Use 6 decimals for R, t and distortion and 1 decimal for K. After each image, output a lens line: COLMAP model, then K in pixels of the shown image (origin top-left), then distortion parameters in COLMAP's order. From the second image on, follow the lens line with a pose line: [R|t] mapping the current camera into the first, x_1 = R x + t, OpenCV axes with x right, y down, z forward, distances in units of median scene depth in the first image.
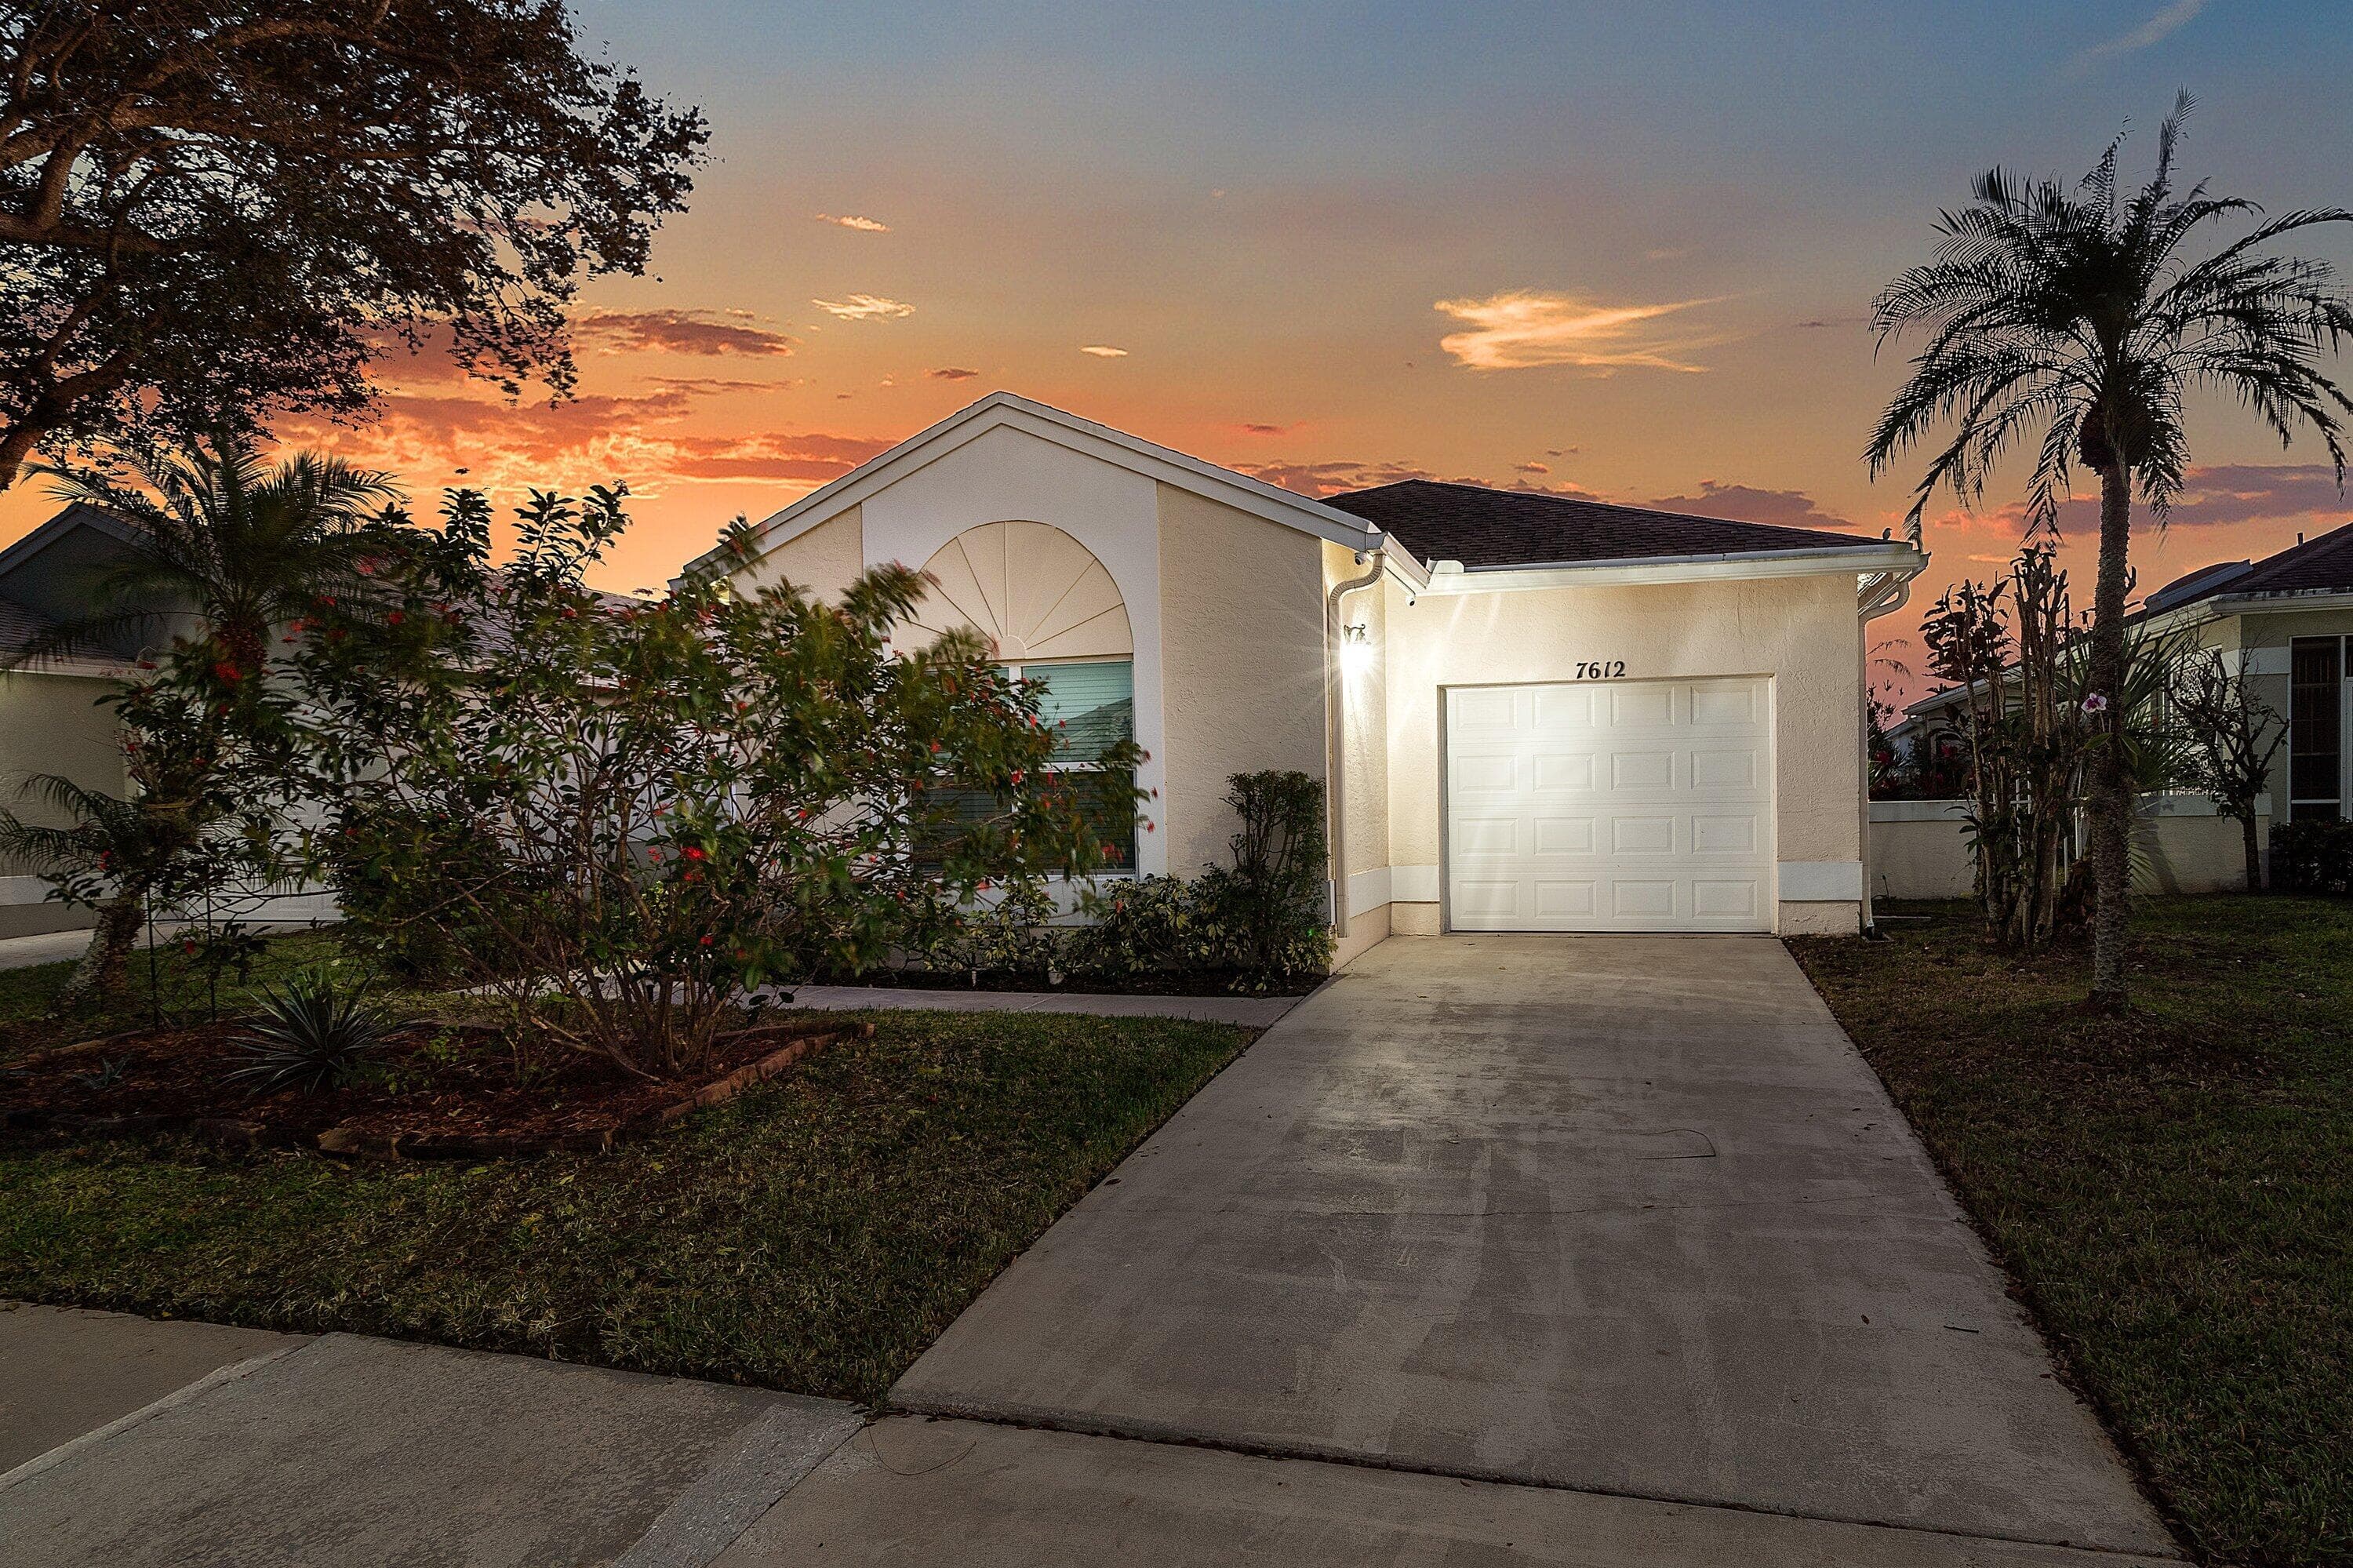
lens RADIAL K [[1673.9, 0, 1175.7], [0, 1673.9, 802.8], [0, 0, 1]] dist [-0.009023, 0.006507]
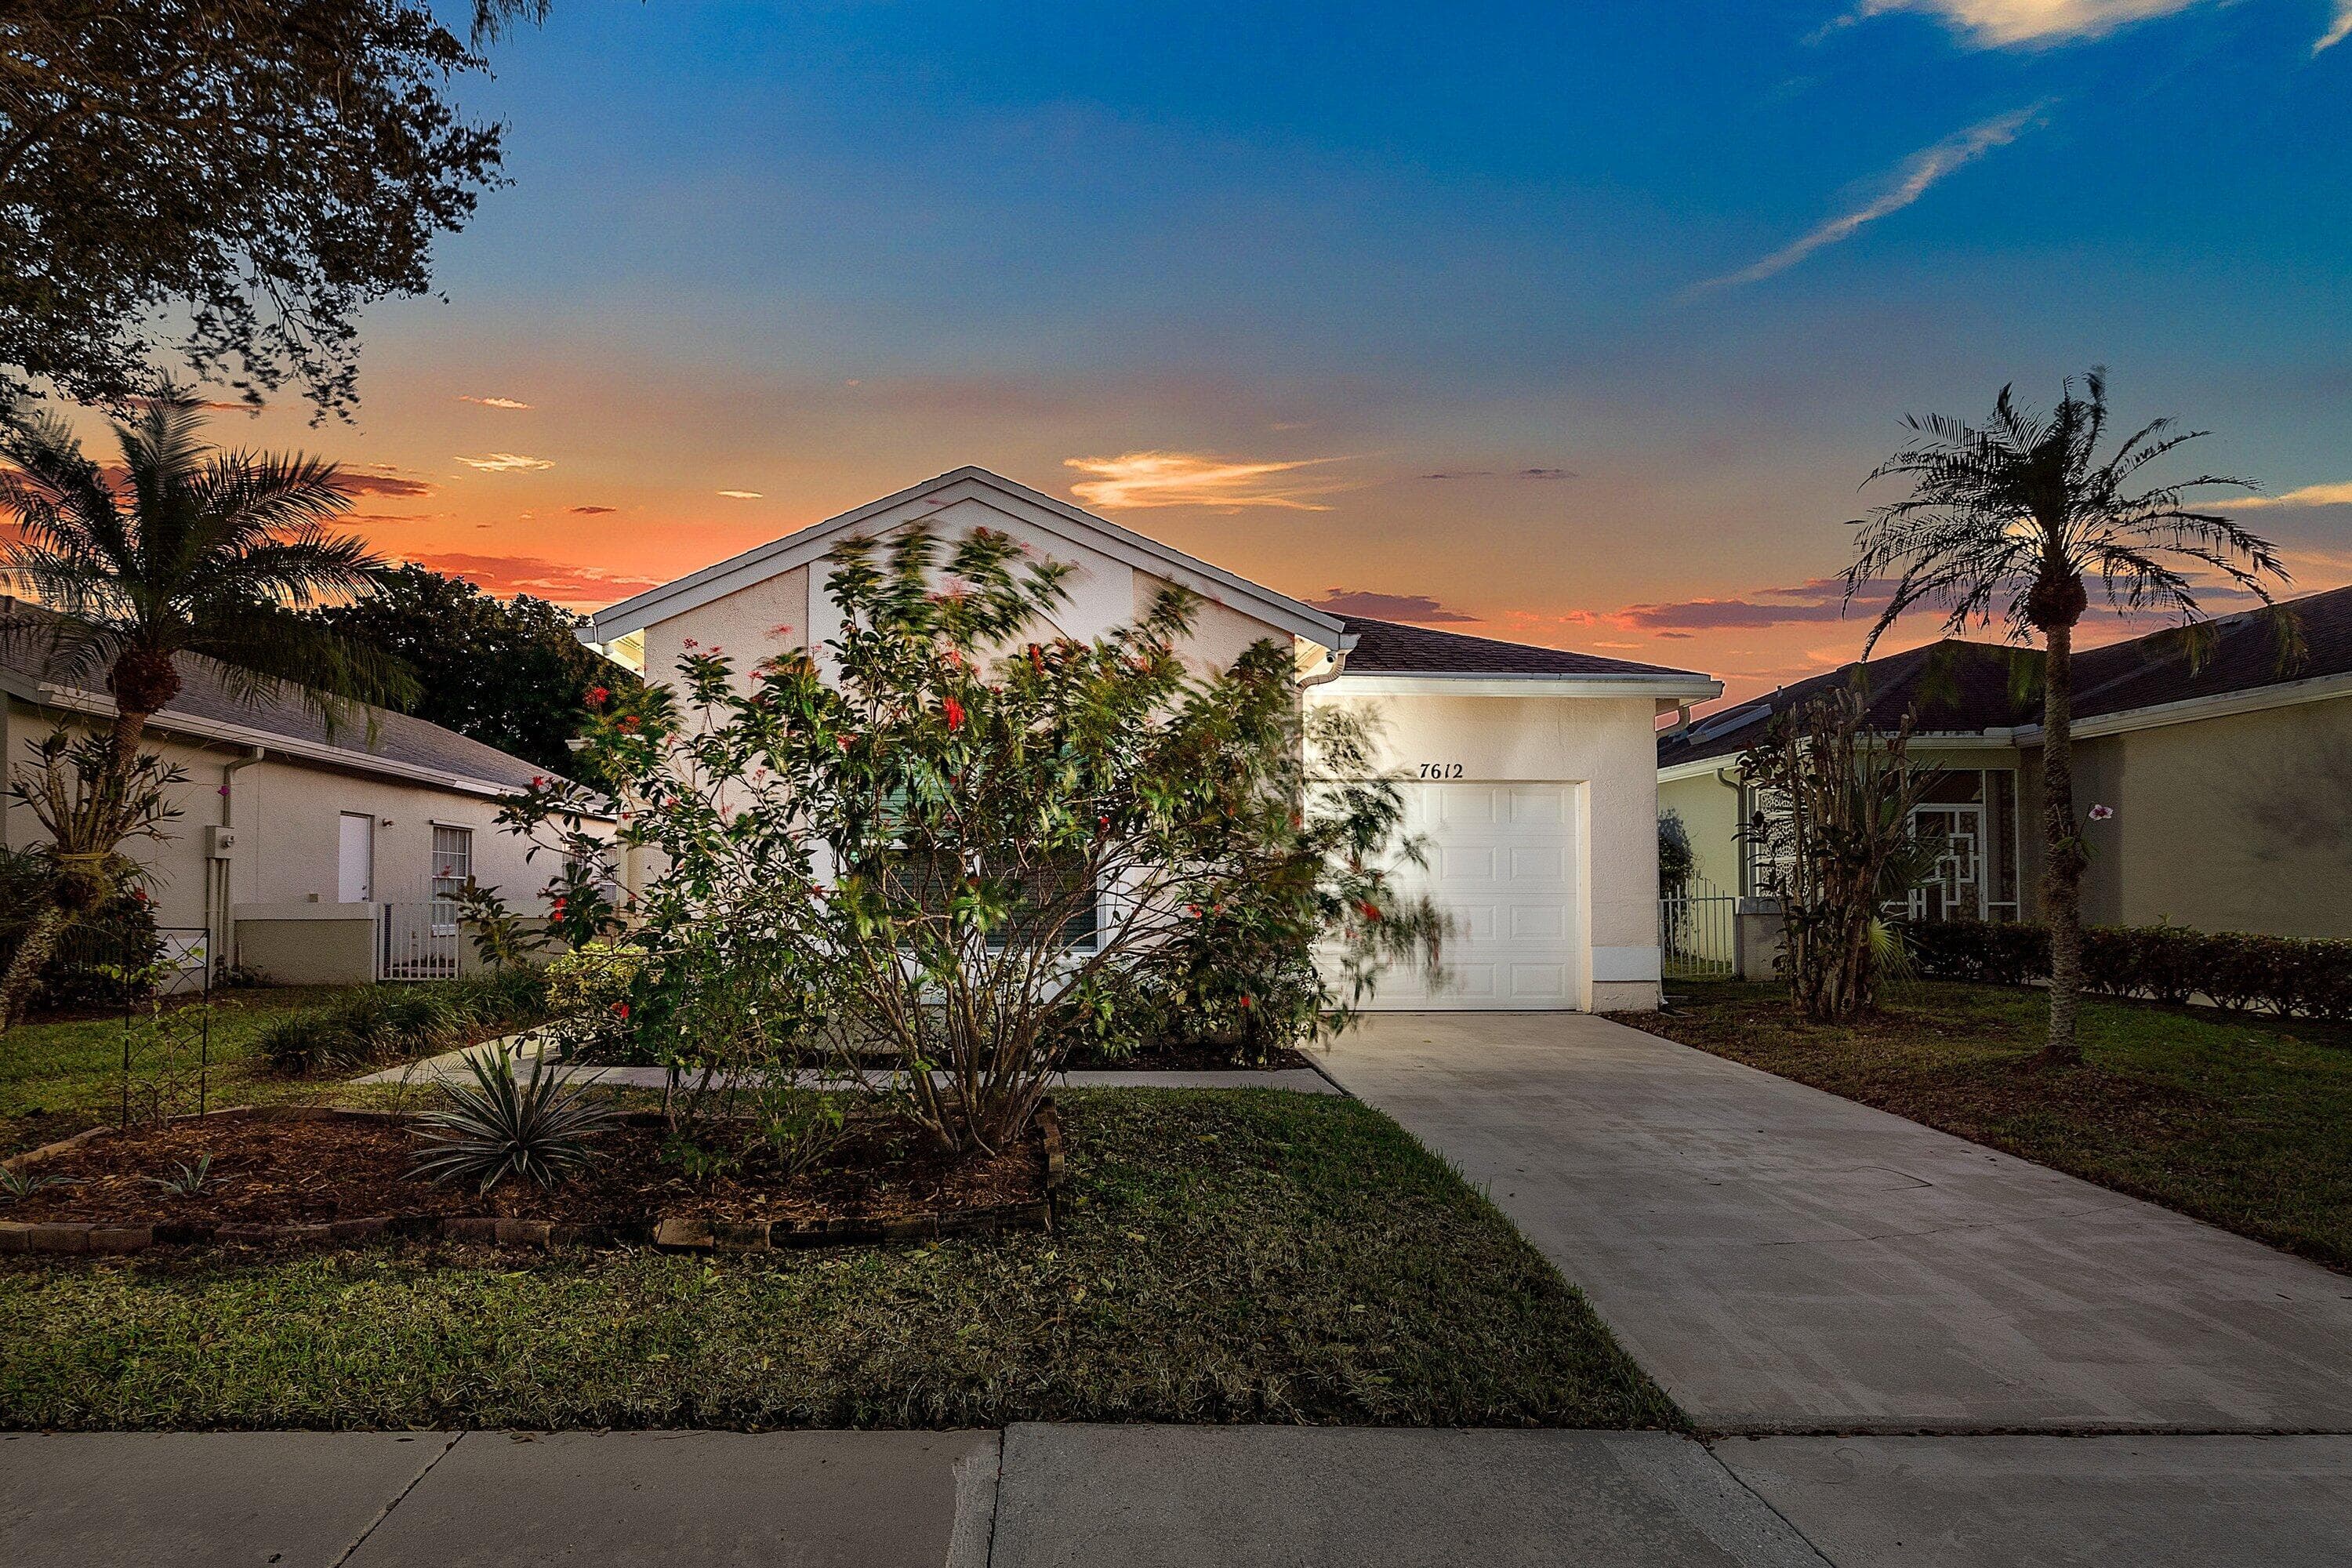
lens RADIAL K [[1673.2, 0, 1077.1], [0, 1673.2, 817.1], [0, 0, 1]] dist [-0.009023, 0.006507]
pose [[0.942079, 0.034732, 0.333587, -0.882259], [-0.018037, 0.998431, -0.053014, 0.035348], [-0.334905, 0.043926, 0.941228, 0.117988]]
